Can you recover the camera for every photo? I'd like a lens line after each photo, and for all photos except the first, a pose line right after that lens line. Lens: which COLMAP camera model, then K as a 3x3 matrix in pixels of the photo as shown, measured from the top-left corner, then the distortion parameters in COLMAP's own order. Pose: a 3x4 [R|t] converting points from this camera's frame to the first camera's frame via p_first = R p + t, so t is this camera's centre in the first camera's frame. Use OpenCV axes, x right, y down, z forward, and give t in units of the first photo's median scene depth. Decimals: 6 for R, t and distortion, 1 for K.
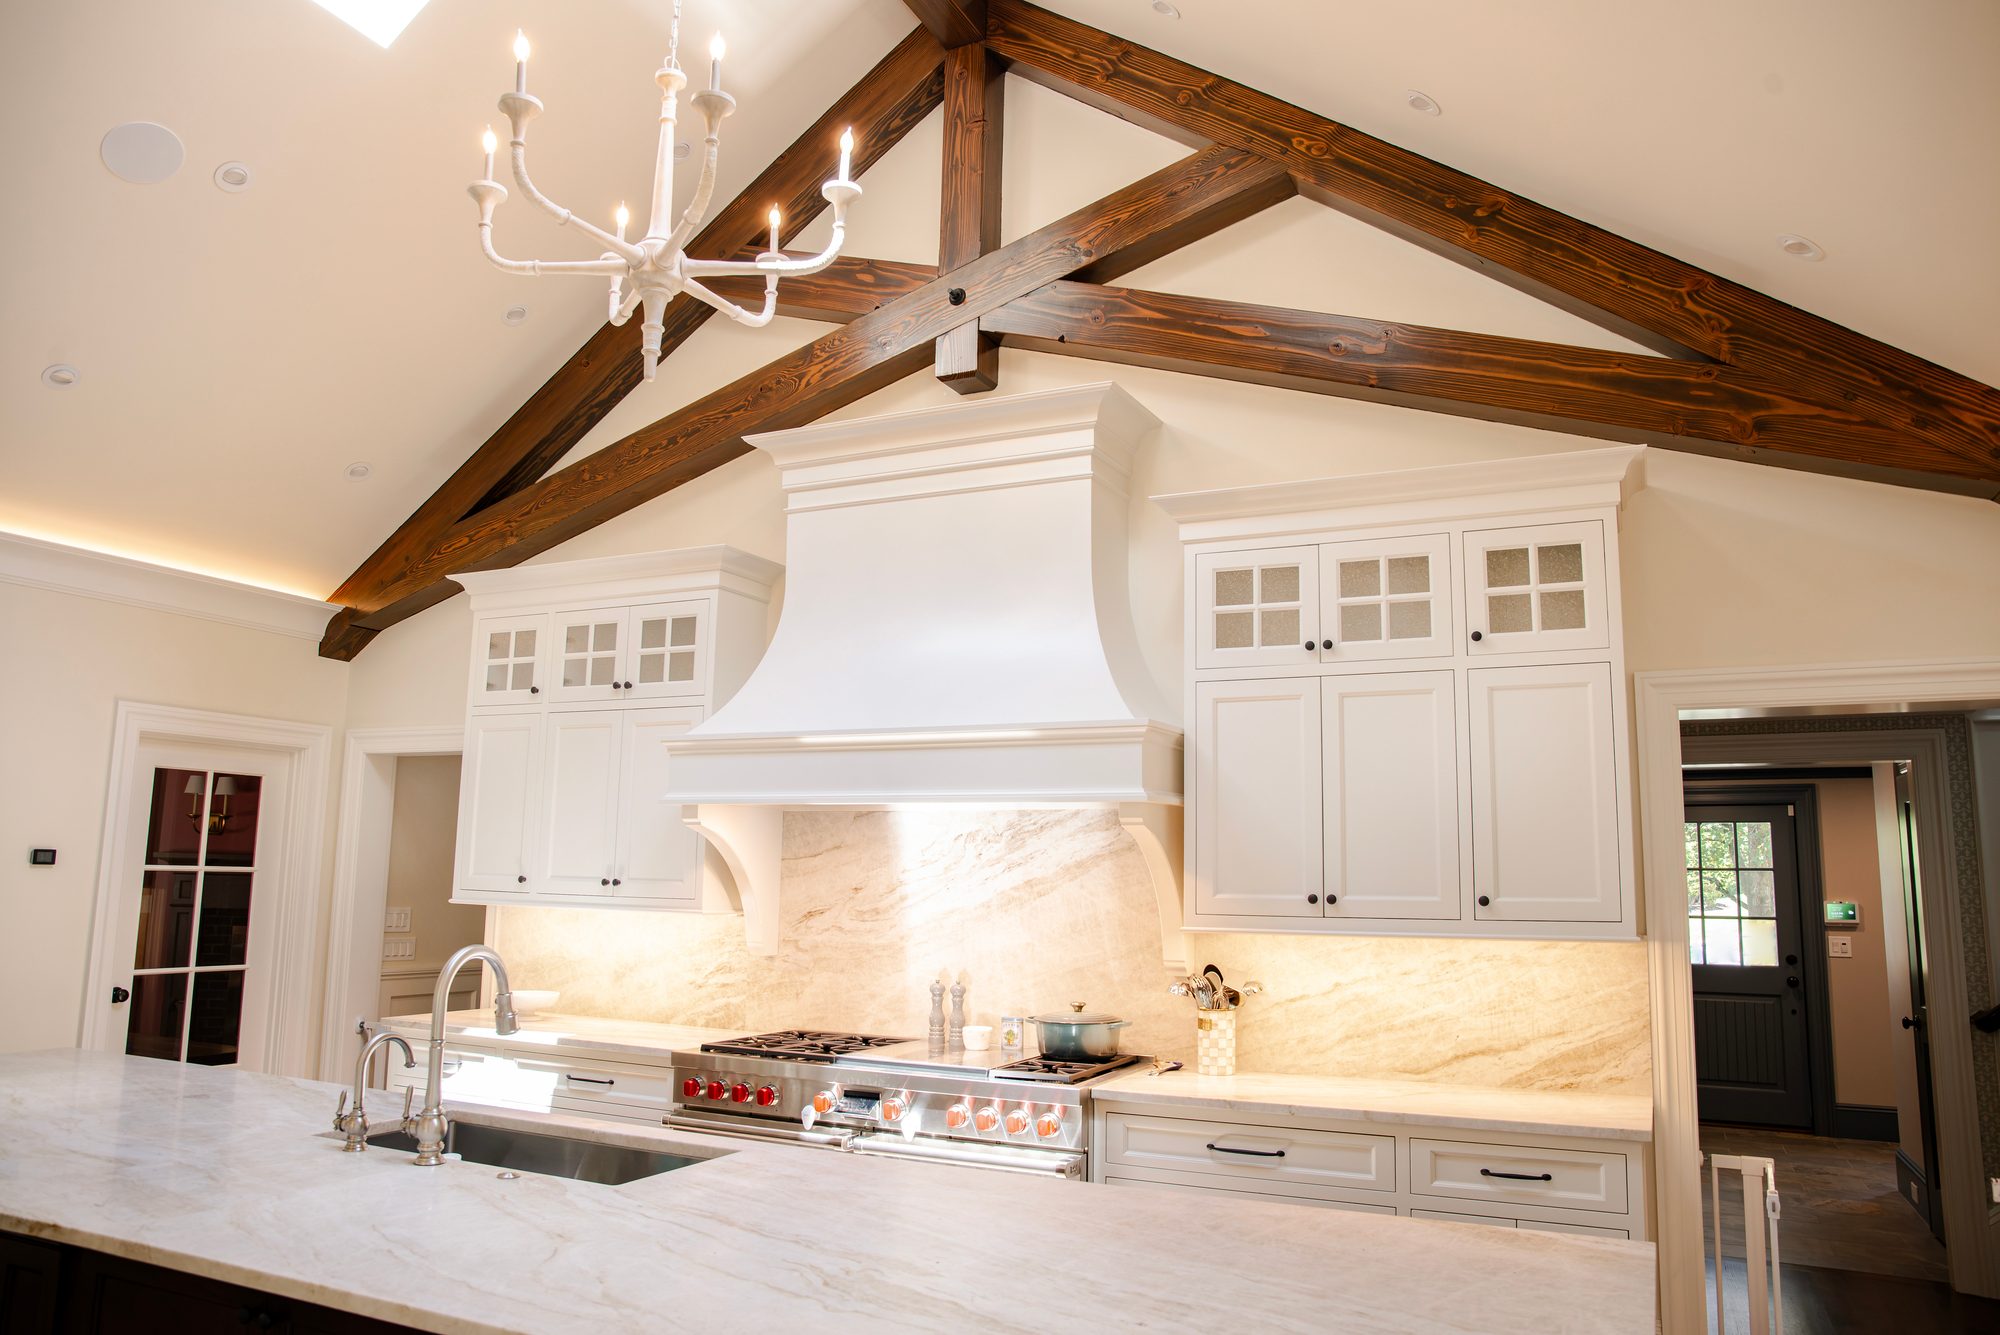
lens RADIAL K [[1357.7, 0, 1002.4], [0, 1357.7, 661.0], [0, 0, 1]] dist [-0.090270, 0.030839]
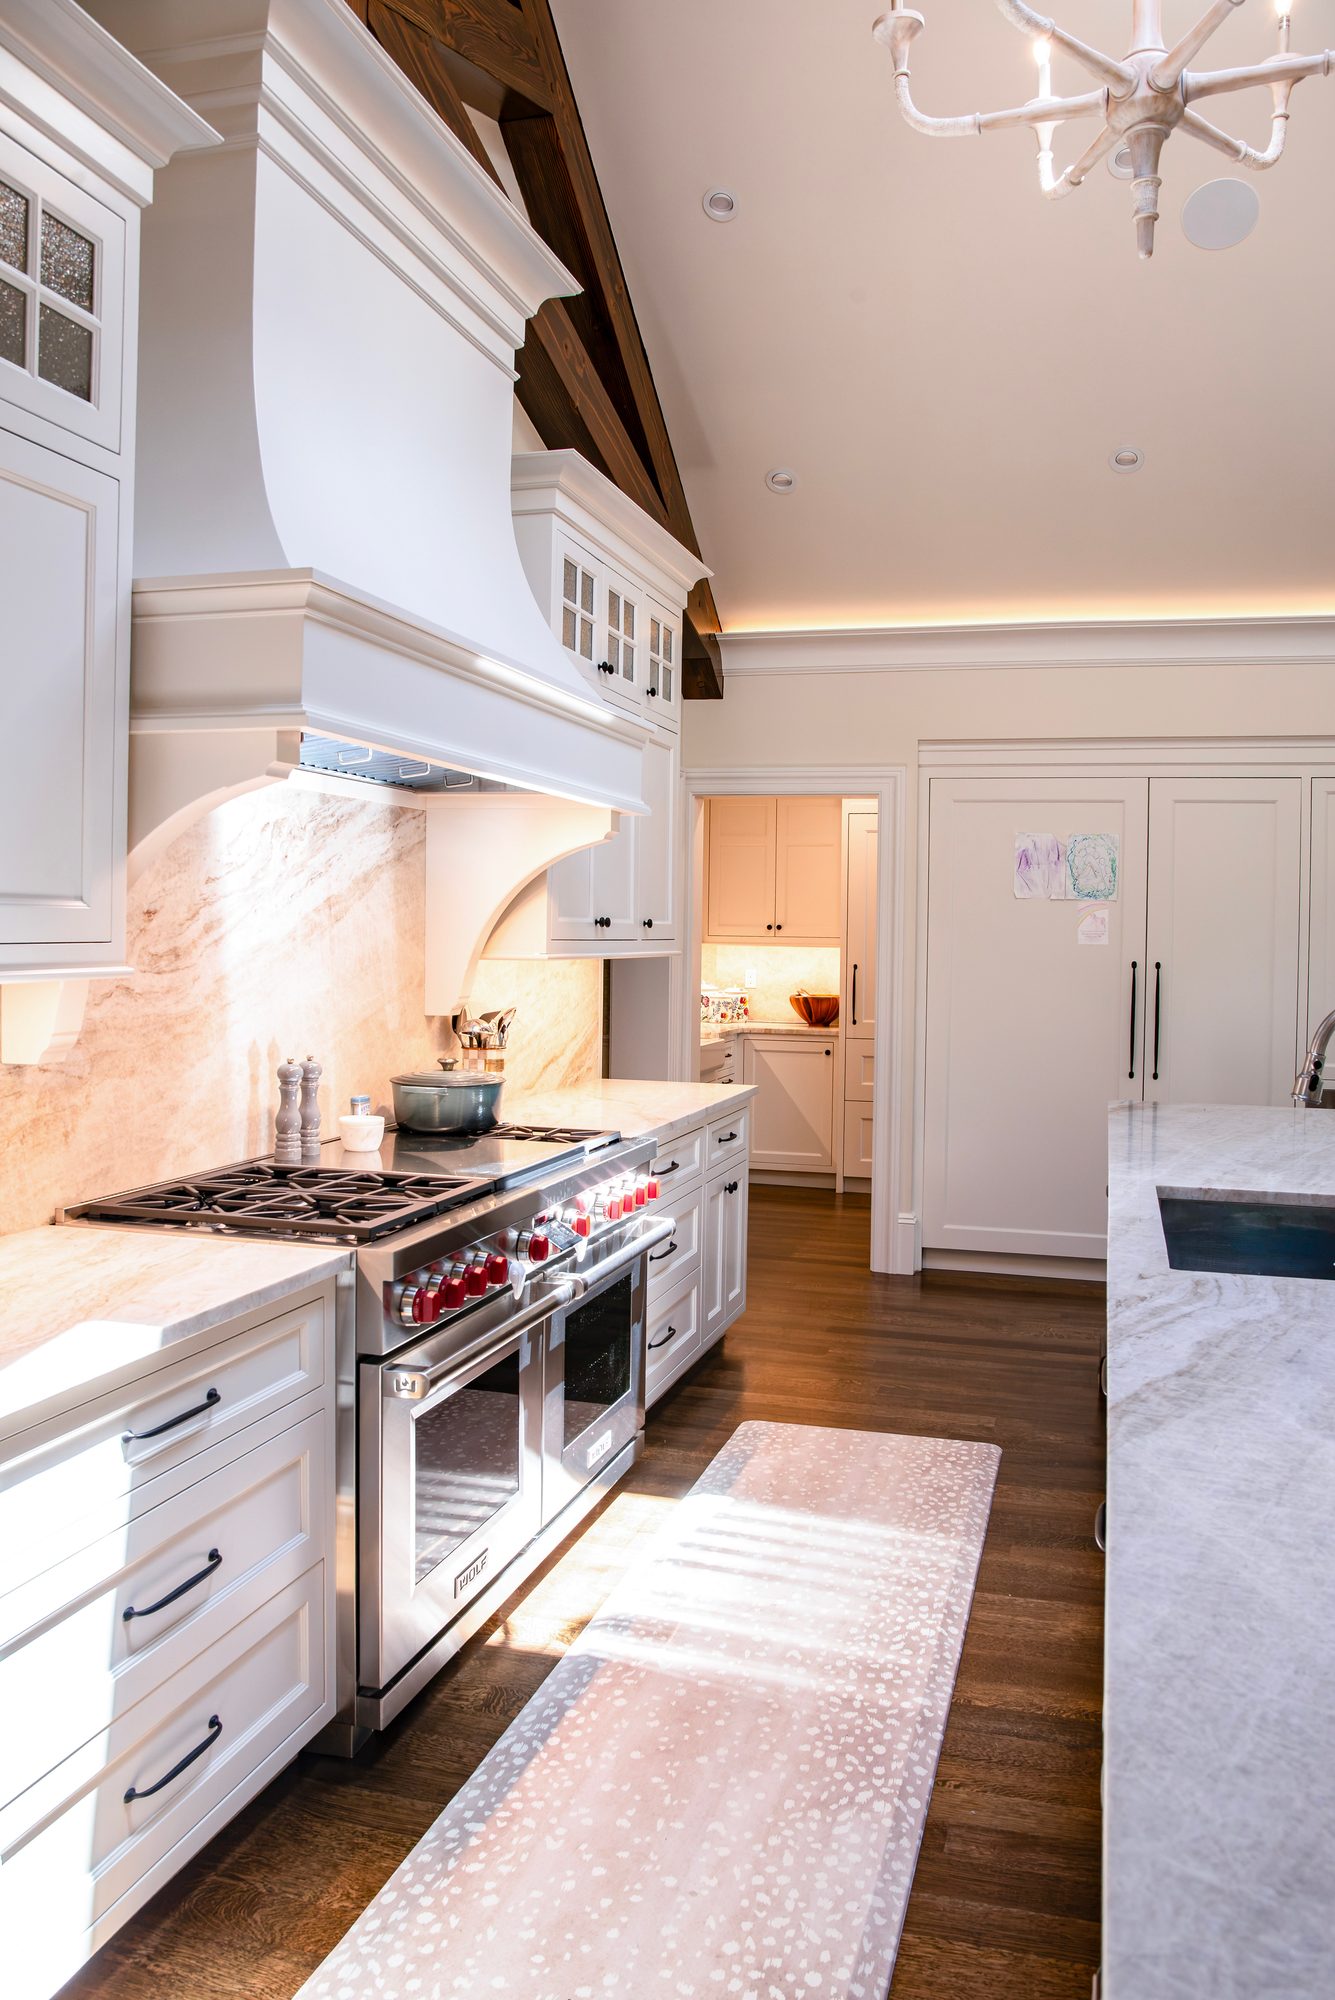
lens RADIAL K [[1541.1, 0, 724.4], [0, 1541.1, 938.8], [0, 0, 1]] dist [-0.041221, -0.001510]
pose [[-0.199340, -0.024993, 0.979612, -0.764580], [-0.173012, 0.984868, -0.010079, 0.153938], [-0.964536, -0.171494, -0.200648, 0.951000]]
